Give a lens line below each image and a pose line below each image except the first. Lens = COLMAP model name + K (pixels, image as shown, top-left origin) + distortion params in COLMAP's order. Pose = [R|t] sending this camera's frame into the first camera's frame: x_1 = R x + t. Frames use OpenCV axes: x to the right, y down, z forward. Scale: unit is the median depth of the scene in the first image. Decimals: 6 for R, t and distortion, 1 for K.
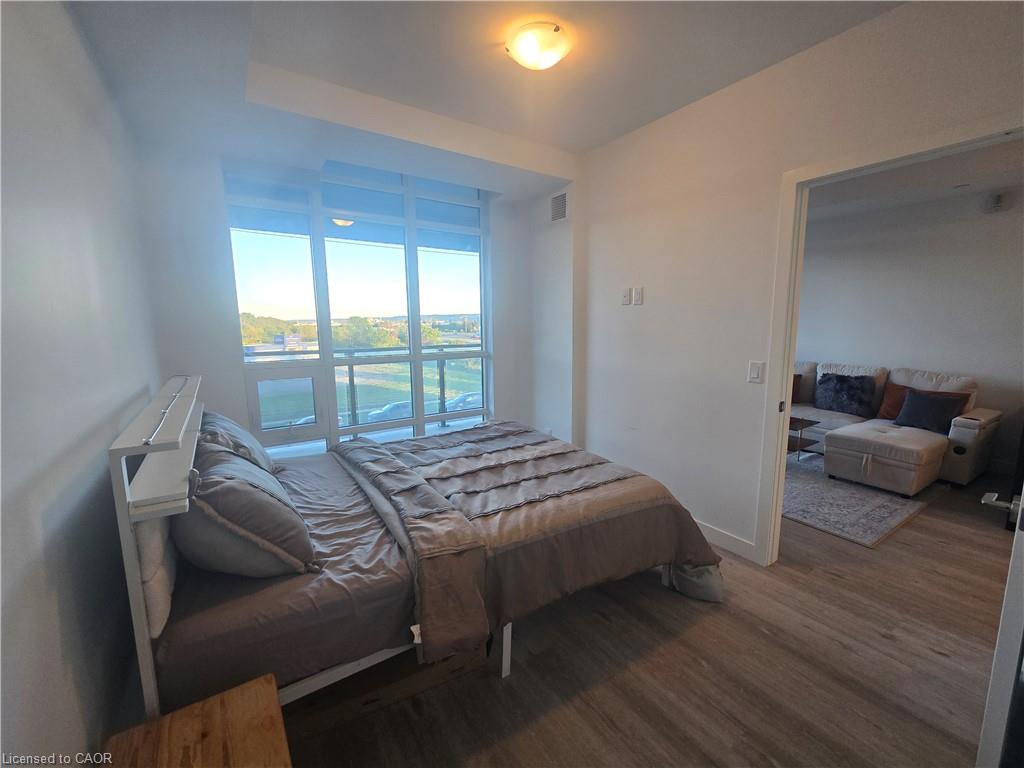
lens RADIAL K [[417.7, 0, 509.0], [0, 417.7, 382.4], [0, 0, 1]] dist [-0.001631, -0.000507]
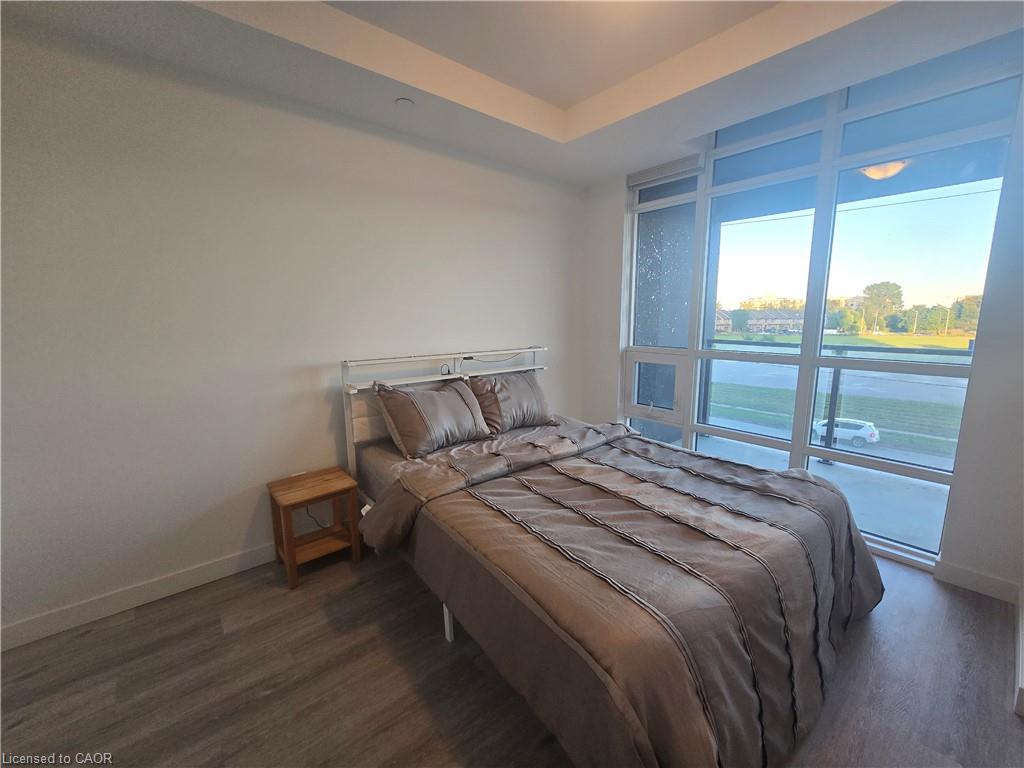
lens RADIAL K [[417.7, 0, 511.2], [0, 417.7, 385.2], [0, 0, 1]] dist [-0.001631, -0.000507]
pose [[0.094611, 0.167602, -0.981304, 0.634300], [-0.136525, 0.978597, 0.153977, -0.086637], [0.986108, 0.119404, 0.115468, 0.634502]]
